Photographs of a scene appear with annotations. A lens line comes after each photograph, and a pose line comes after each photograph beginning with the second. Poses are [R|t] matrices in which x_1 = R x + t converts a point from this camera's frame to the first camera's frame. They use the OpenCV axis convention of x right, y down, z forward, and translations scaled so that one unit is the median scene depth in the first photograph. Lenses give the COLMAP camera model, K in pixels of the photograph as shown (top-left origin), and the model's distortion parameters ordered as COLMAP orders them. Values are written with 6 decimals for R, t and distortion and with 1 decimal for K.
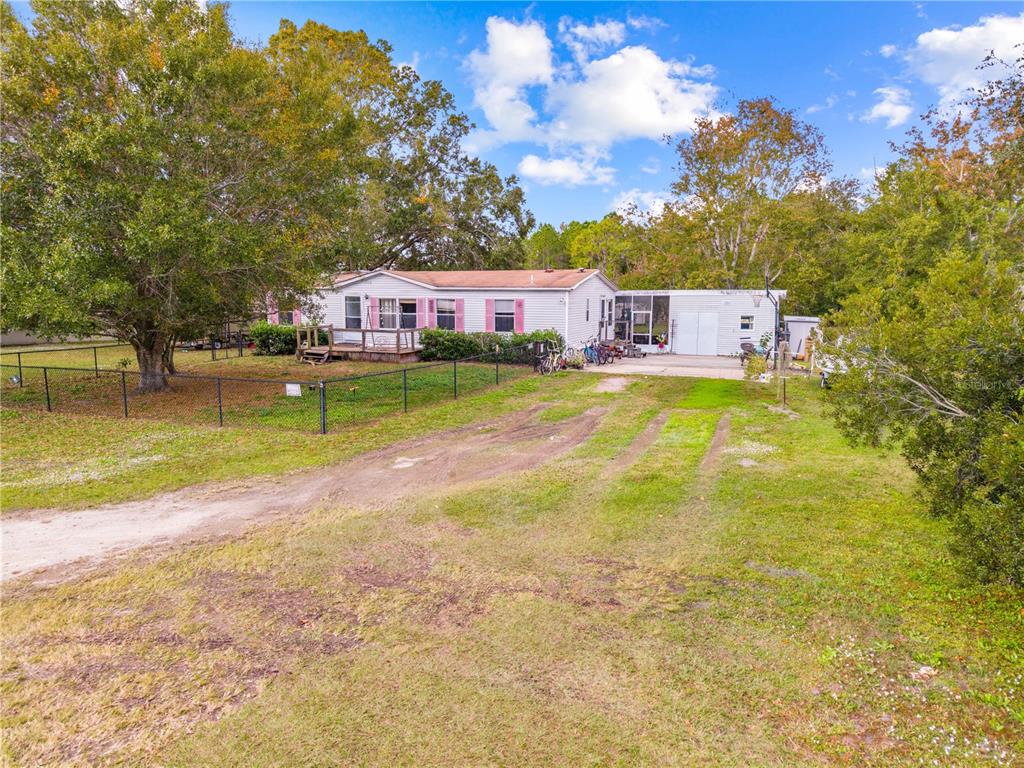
lens RADIAL K [[682.7, 0, 513.4], [0, 682.7, 380.0], [0, 0, 1]] dist [0.018484, -0.017792]
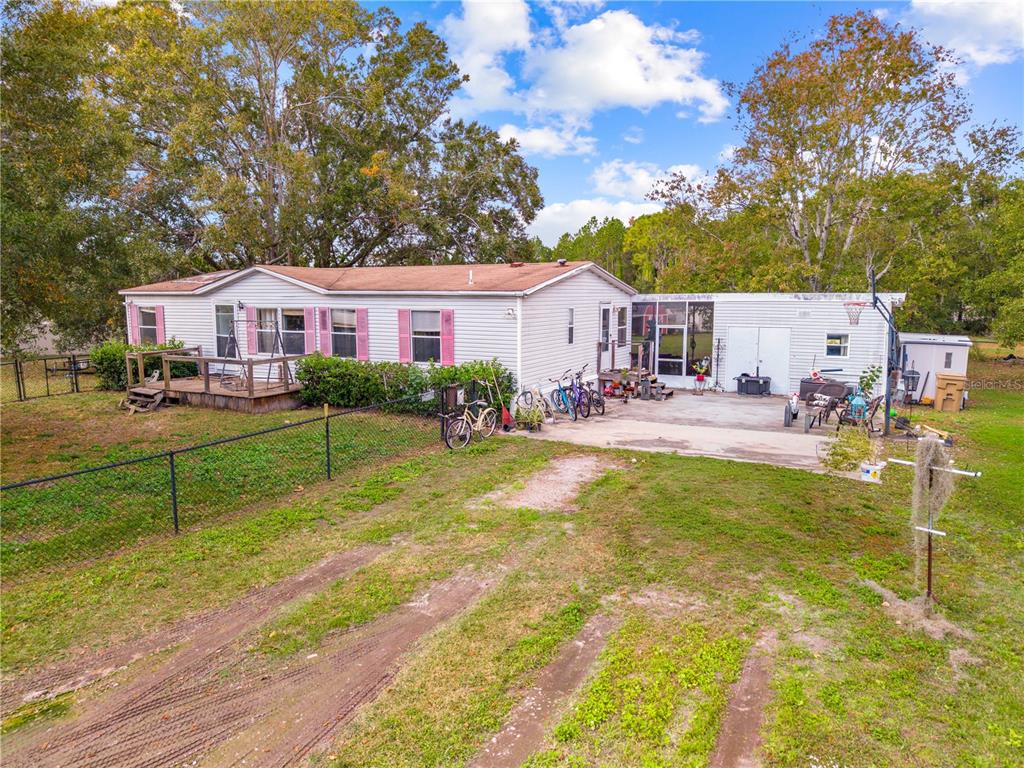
lens RADIAL K [[682.7, 0, 516.1], [0, 682.7, 379.7], [0, 0, 1]] dist [0.018484, -0.017792]
pose [[0.993279, 0.010105, -0.115299, 0.126324], [-0.010420, 0.999943, -0.002128, -0.049308], [0.115271, 0.003315, 0.993329, 0.355419]]
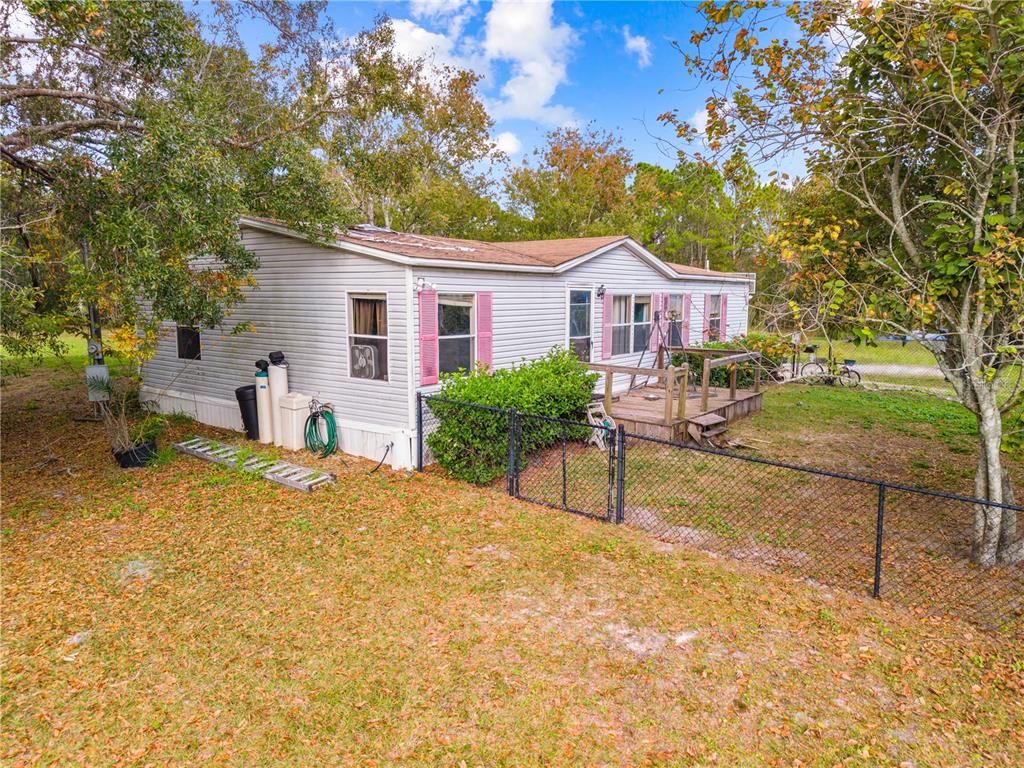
lens RADIAL K [[682.7, 0, 512.1], [0, 682.7, 384.8], [0, 0, 1]] dist [0.018484, -0.017792]
pose [[0.288332, -0.123119, 0.949582, -0.658709], [0.125060, 0.988047, 0.090133, -0.105131], [-0.949329, 0.092766, 0.300282, 0.895788]]
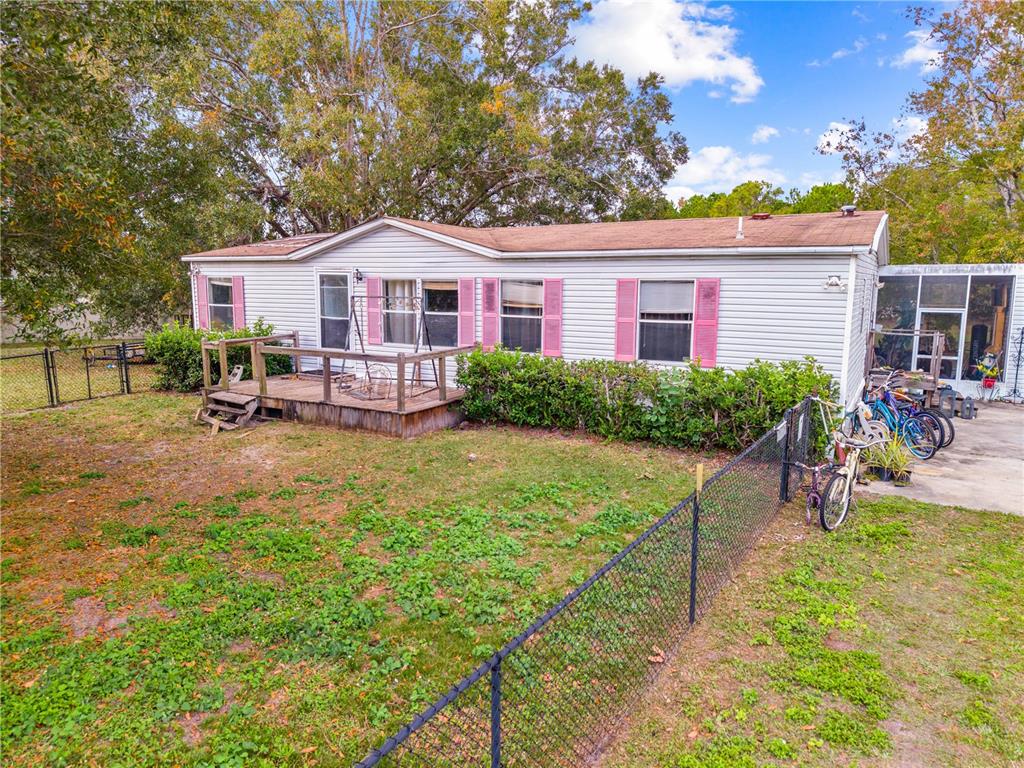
lens RADIAL K [[682.7, 0, 516.0], [0, 682.7, 377.3], [0, 0, 1]] dist [0.018484, -0.017792]
pose [[0.989517, 0.023481, -0.142492, -0.037280], [-0.021152, 0.999617, 0.017834, -0.060343], [0.142856, -0.014633, 0.989635, 0.531115]]
